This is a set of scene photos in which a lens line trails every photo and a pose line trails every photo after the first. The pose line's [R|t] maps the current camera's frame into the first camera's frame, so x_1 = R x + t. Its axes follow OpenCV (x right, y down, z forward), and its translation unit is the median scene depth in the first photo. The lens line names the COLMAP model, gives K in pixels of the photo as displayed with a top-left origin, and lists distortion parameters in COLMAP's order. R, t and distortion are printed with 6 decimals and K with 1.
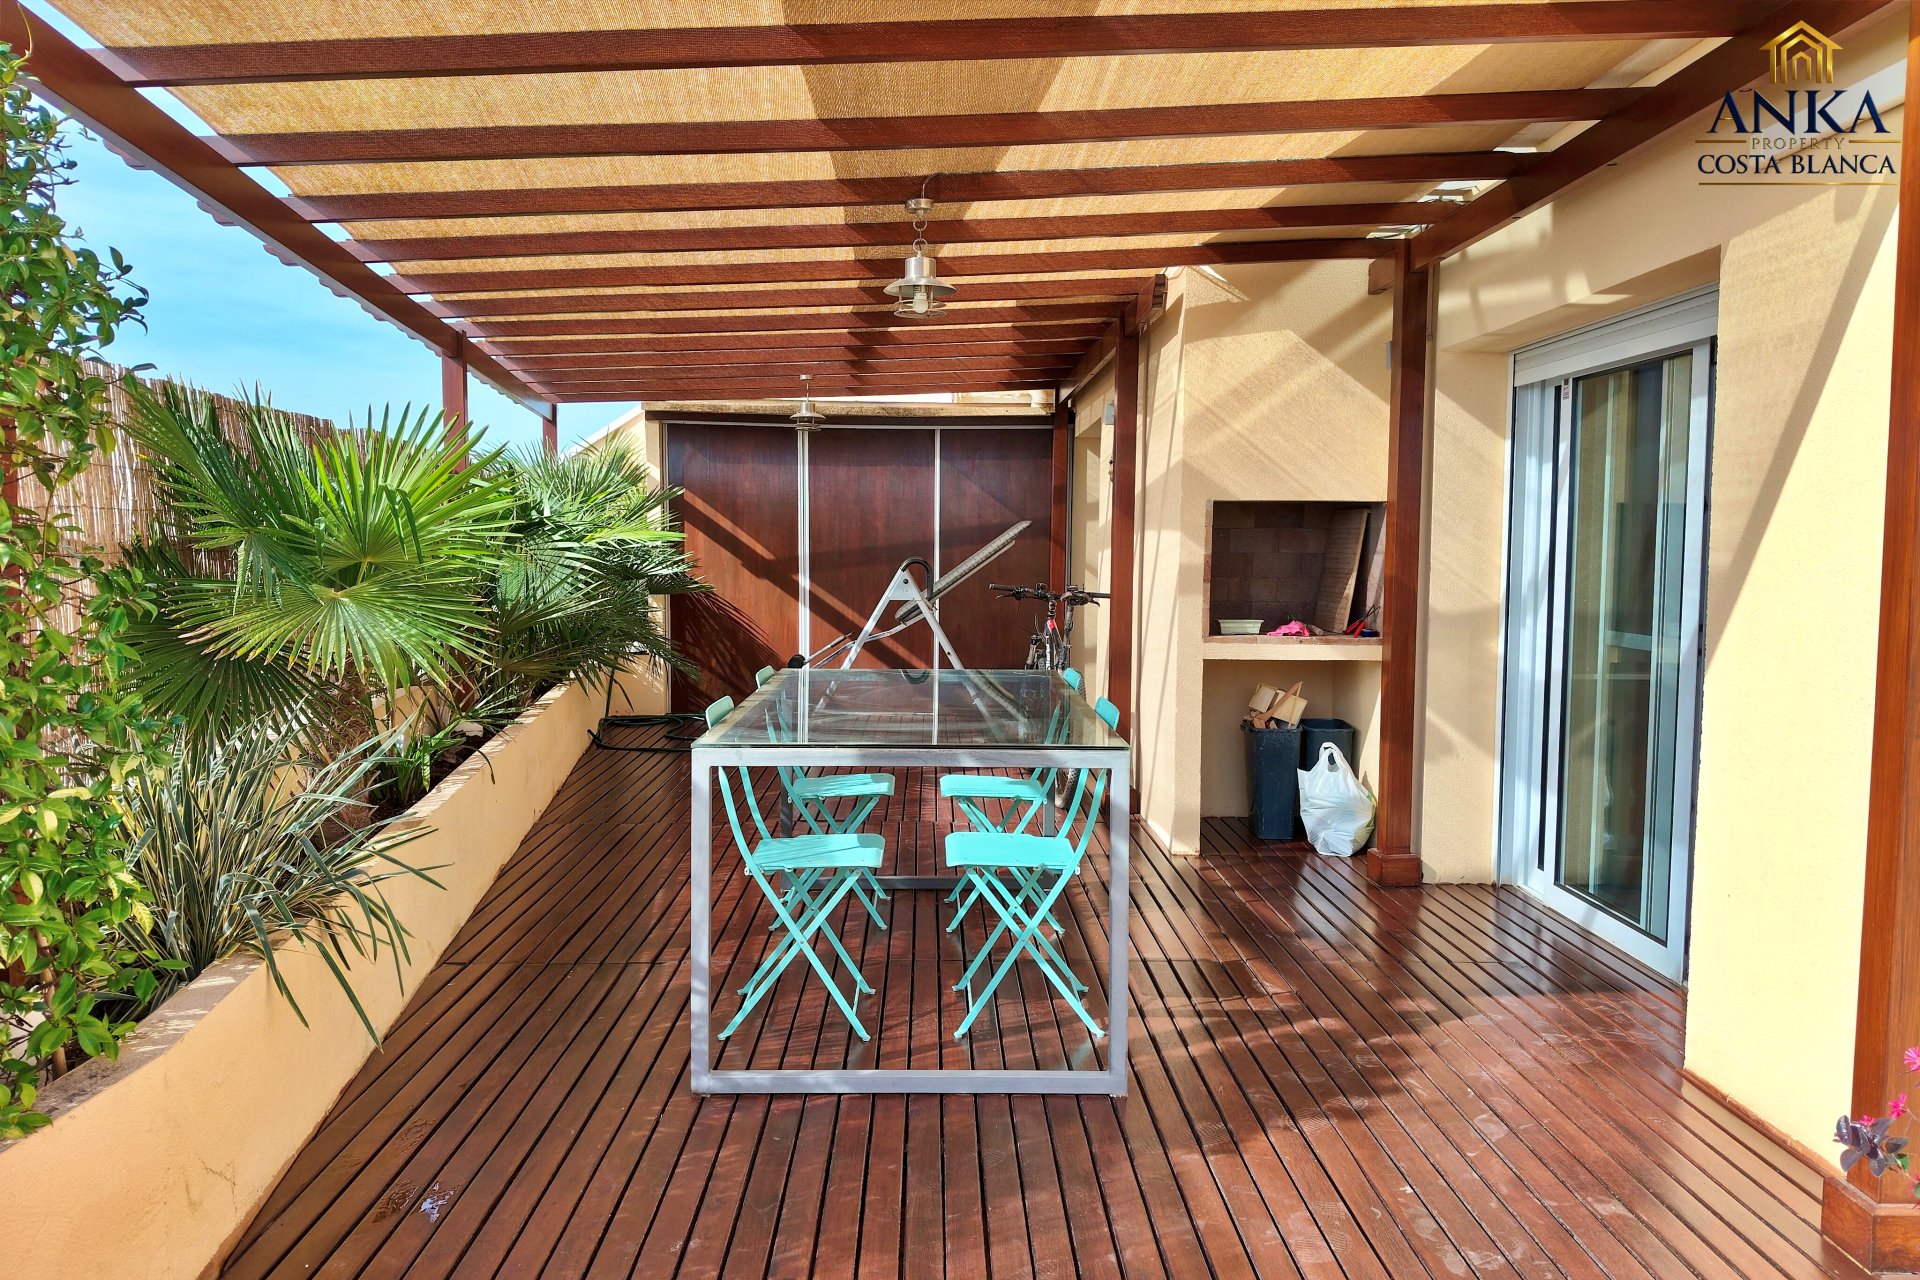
lens RADIAL K [[1474.9, 0, 960.0], [0, 1474.9, 640.0], [0, 0, 1]] dist [0.054126, -0.000326]
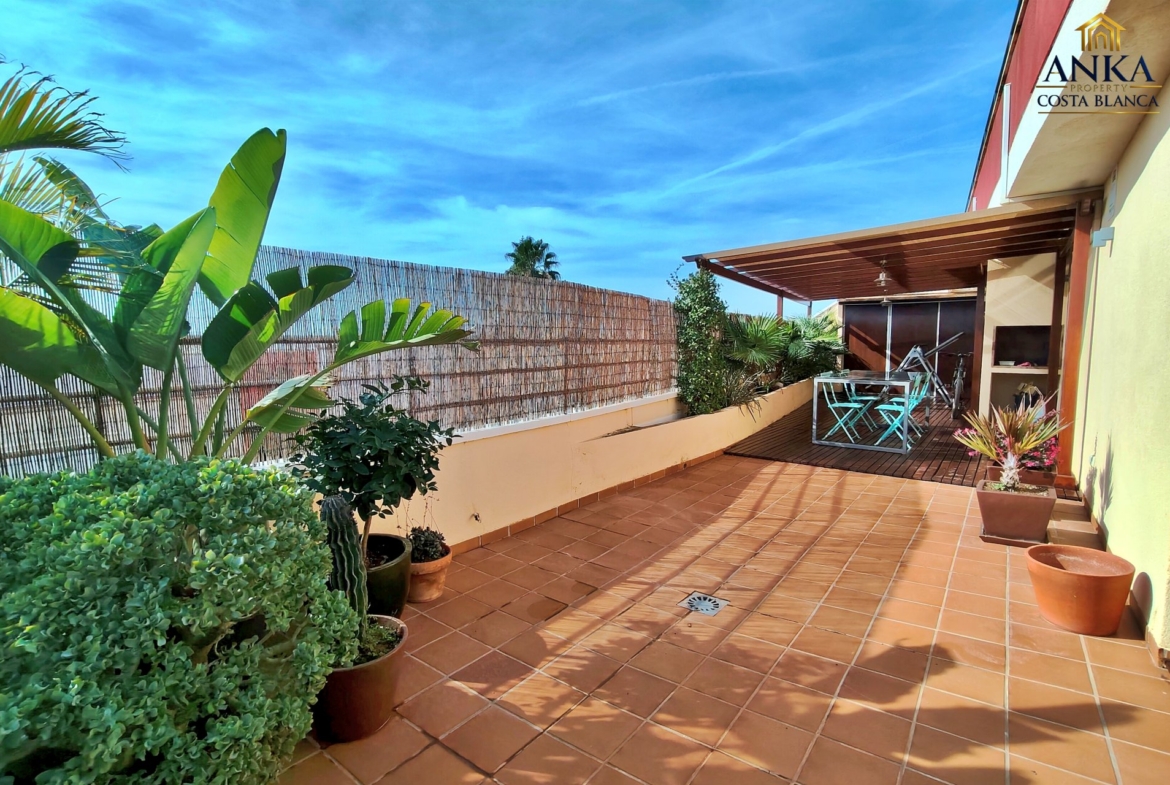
lens RADIAL K [[549.8, 0, 585.0], [0, 549.8, 392.5], [0, 0, 1]] dist [0.000078, -0.000078]
pose [[0.775606, 0.050661, -0.629181, 0.230644], [-0.034425, 0.998685, 0.037977, 0.042108], [0.630278, -0.007796, 0.776331, -0.570585]]
